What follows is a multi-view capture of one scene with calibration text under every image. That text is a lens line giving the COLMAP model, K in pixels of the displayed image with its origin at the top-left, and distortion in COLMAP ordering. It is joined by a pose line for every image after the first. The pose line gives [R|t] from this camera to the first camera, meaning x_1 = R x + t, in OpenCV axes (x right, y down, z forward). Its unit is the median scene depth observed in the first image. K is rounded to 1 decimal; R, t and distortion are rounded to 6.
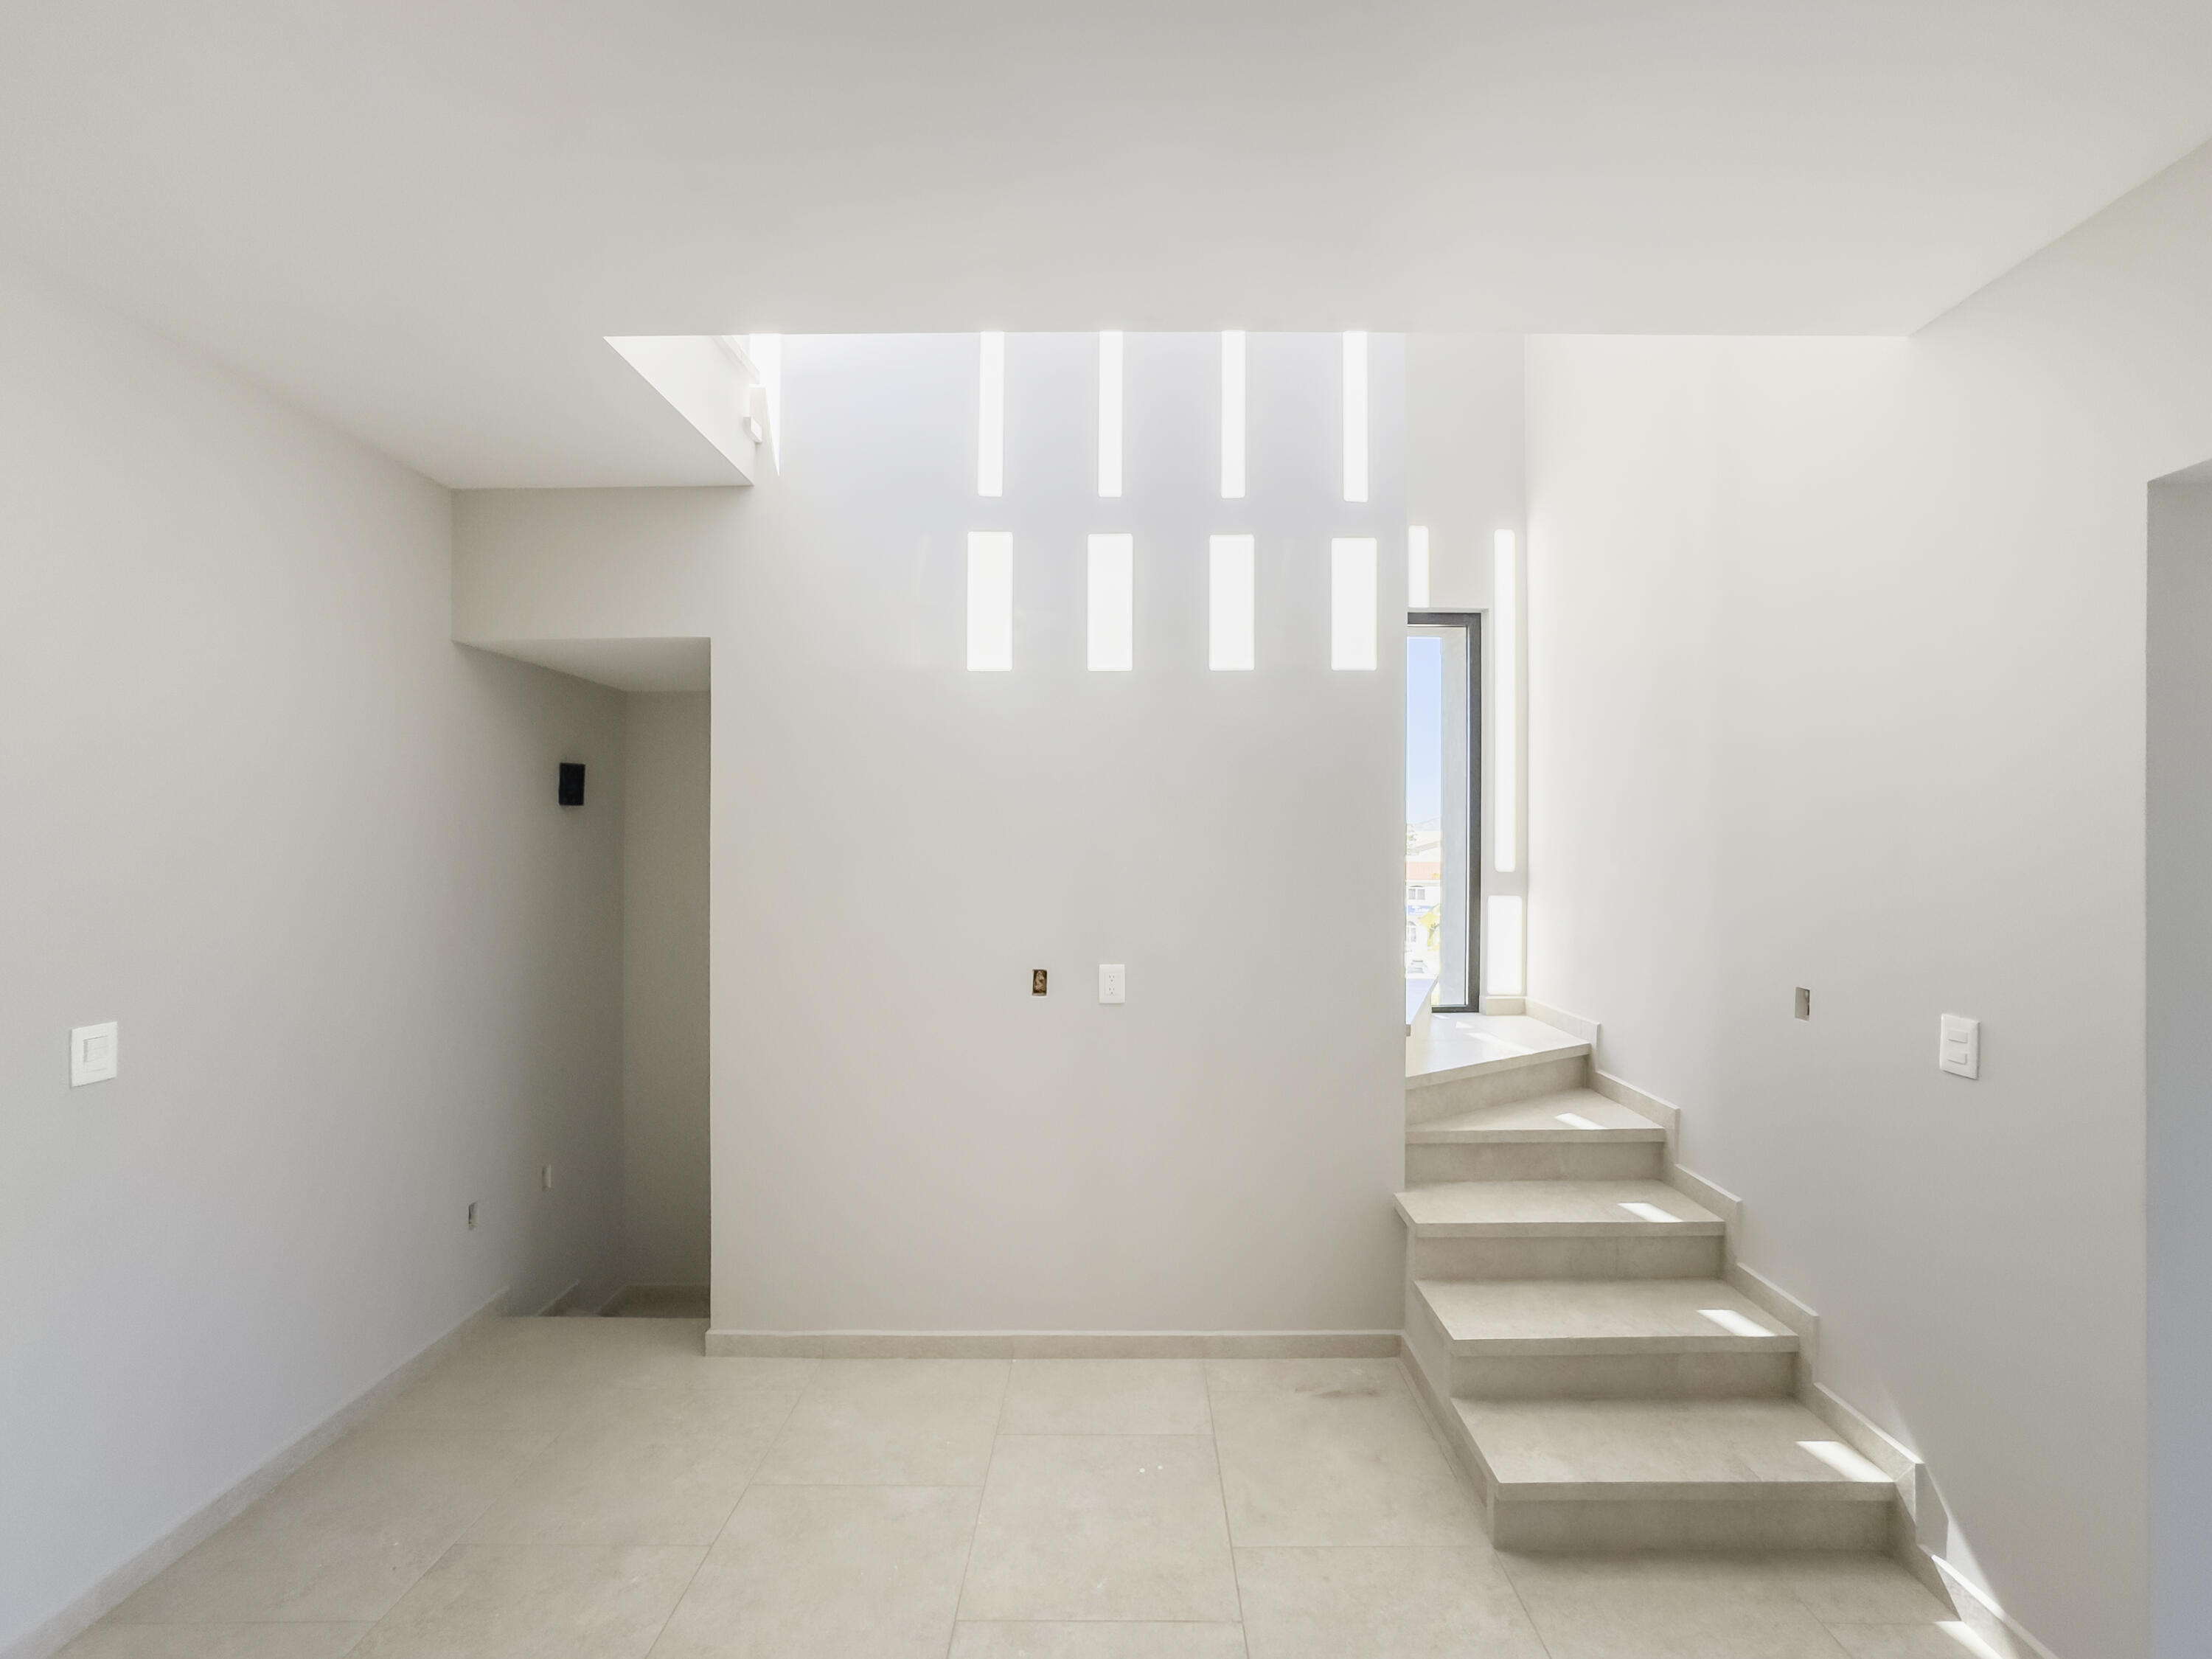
lens RADIAL K [[897.7, 0, 1111.8], [0, 897.7, 840.9], [0, 0, 1]] dist [-0.044346, 0.022419]
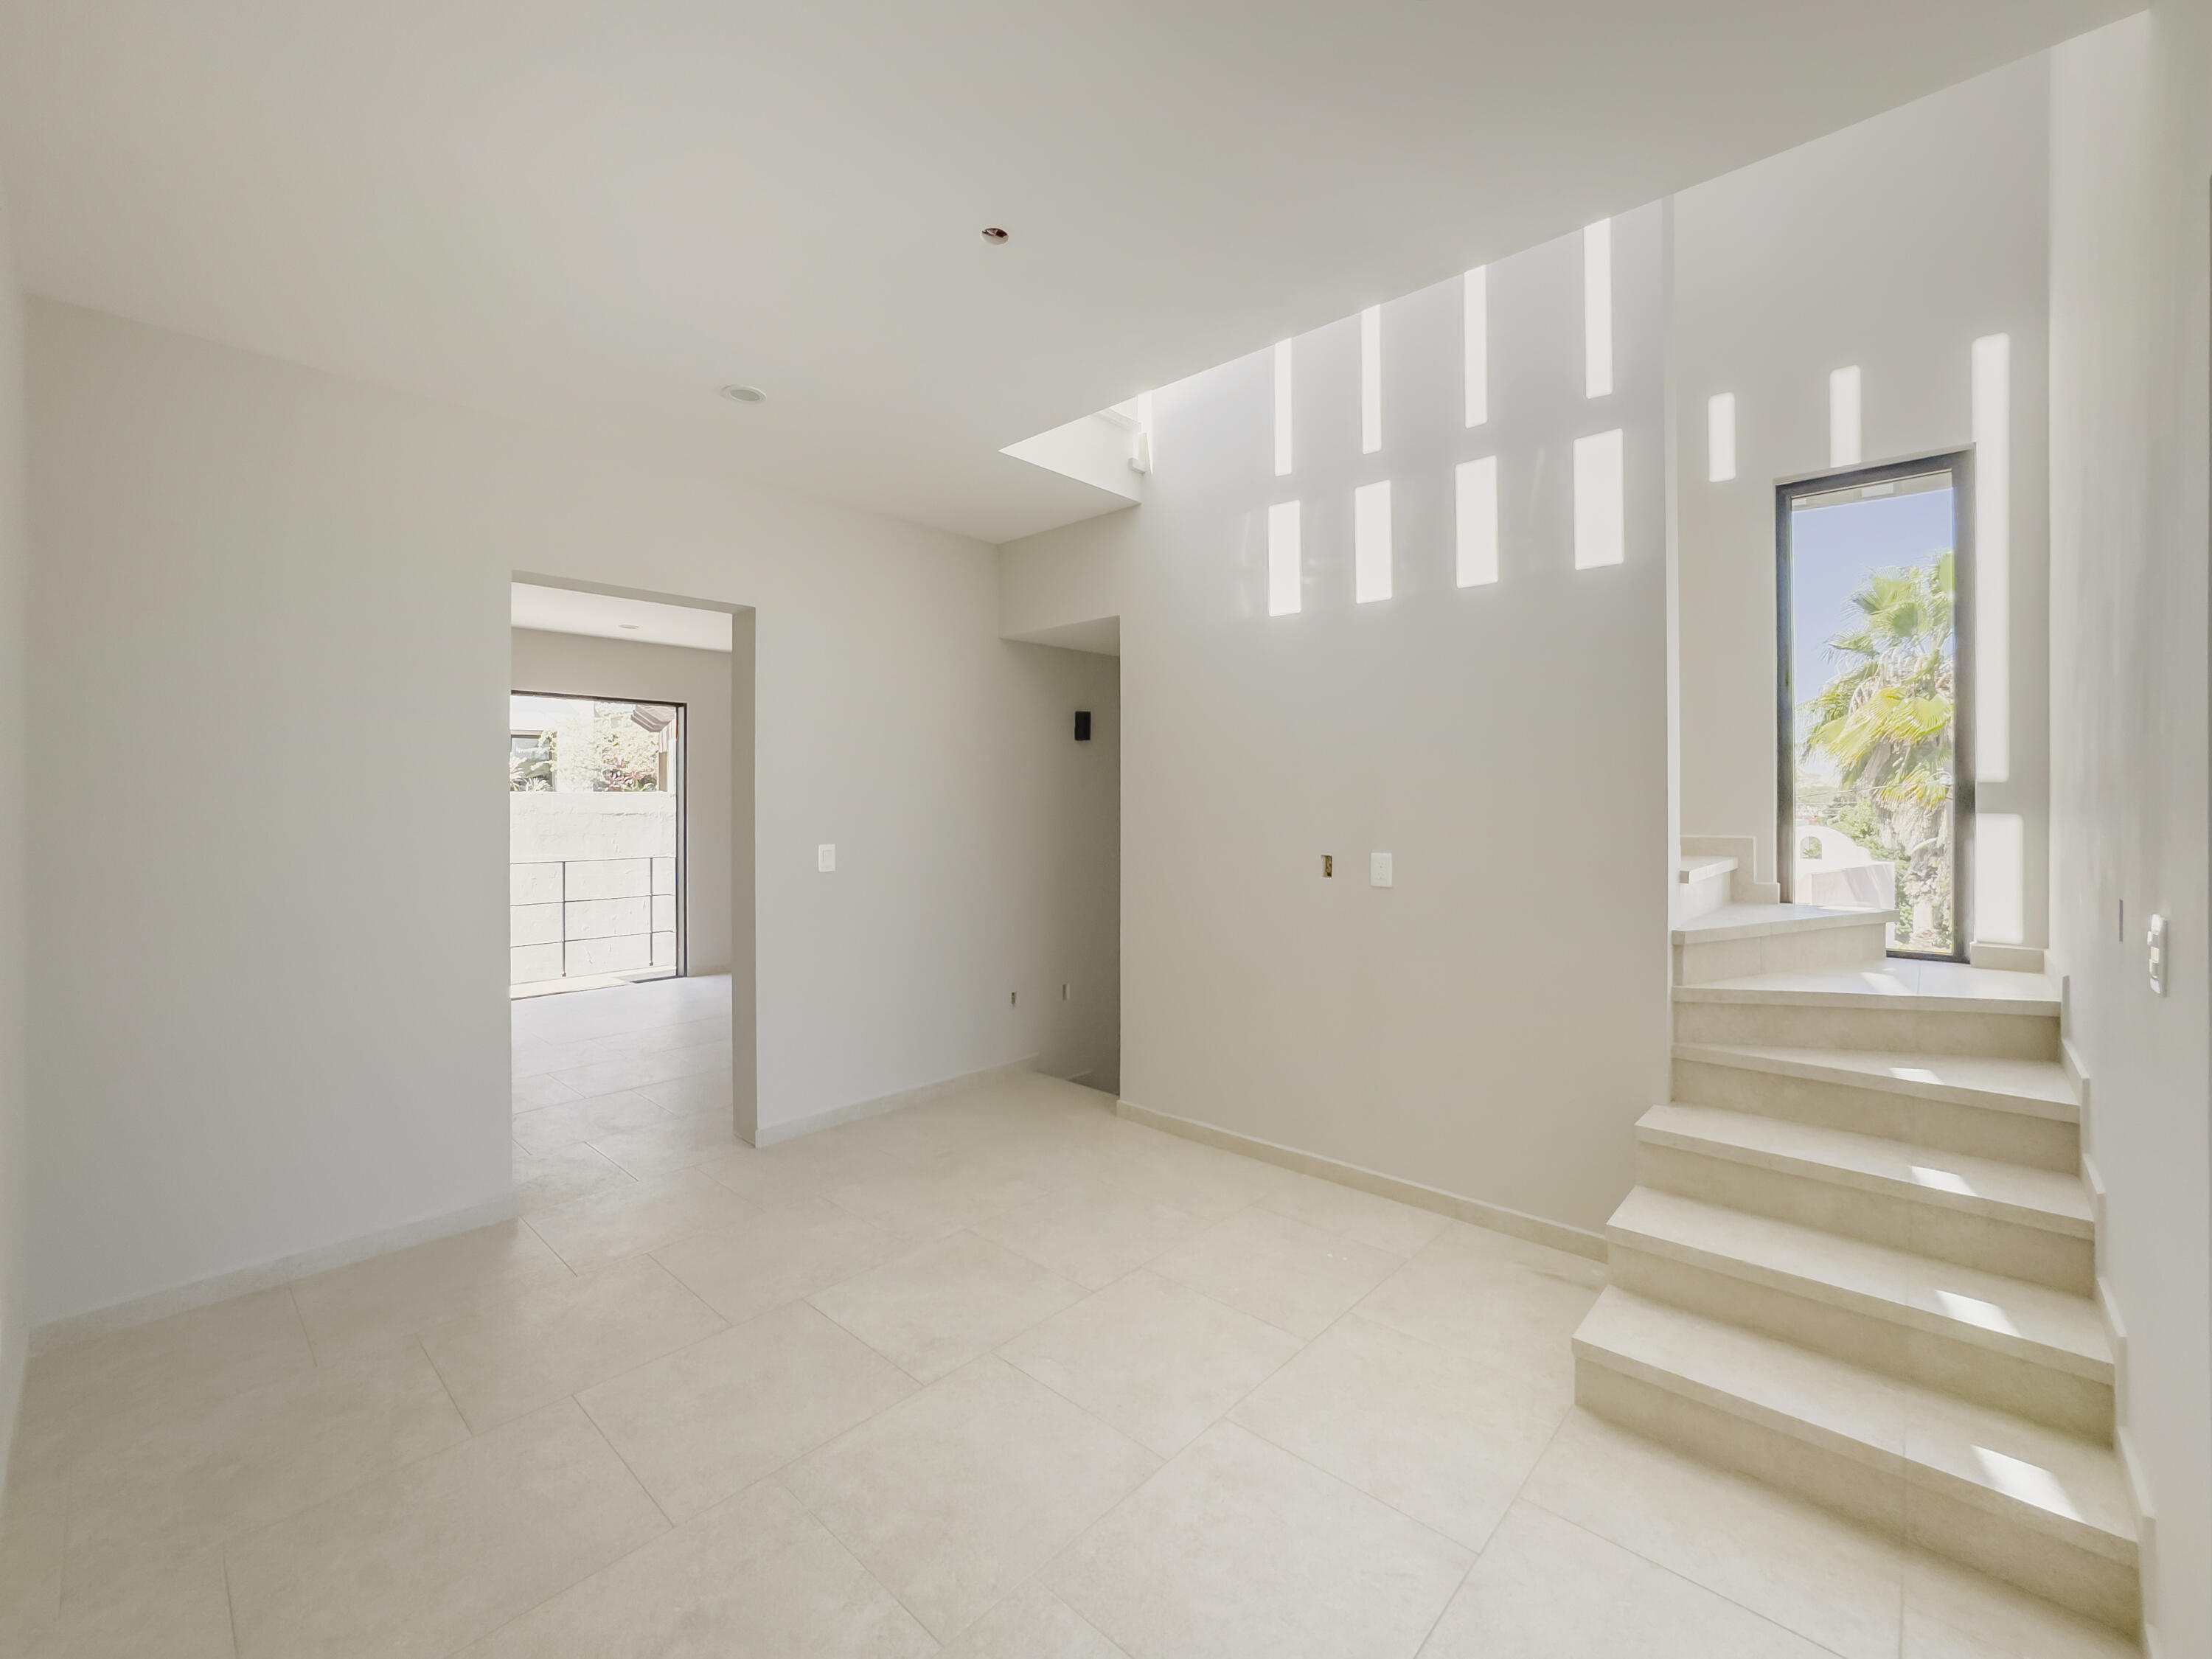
lens RADIAL K [[910.4, 0, 1134.7], [0, 910.4, 797.7], [0, 0, 1]] dist [-0.034444, 0.015384]
pose [[0.758439, -0.000279, -0.651744, 0.529380], [0.001045, 0.999999, 0.000788, 0.065037], [0.651744, -0.001279, 0.758438, -0.098687]]
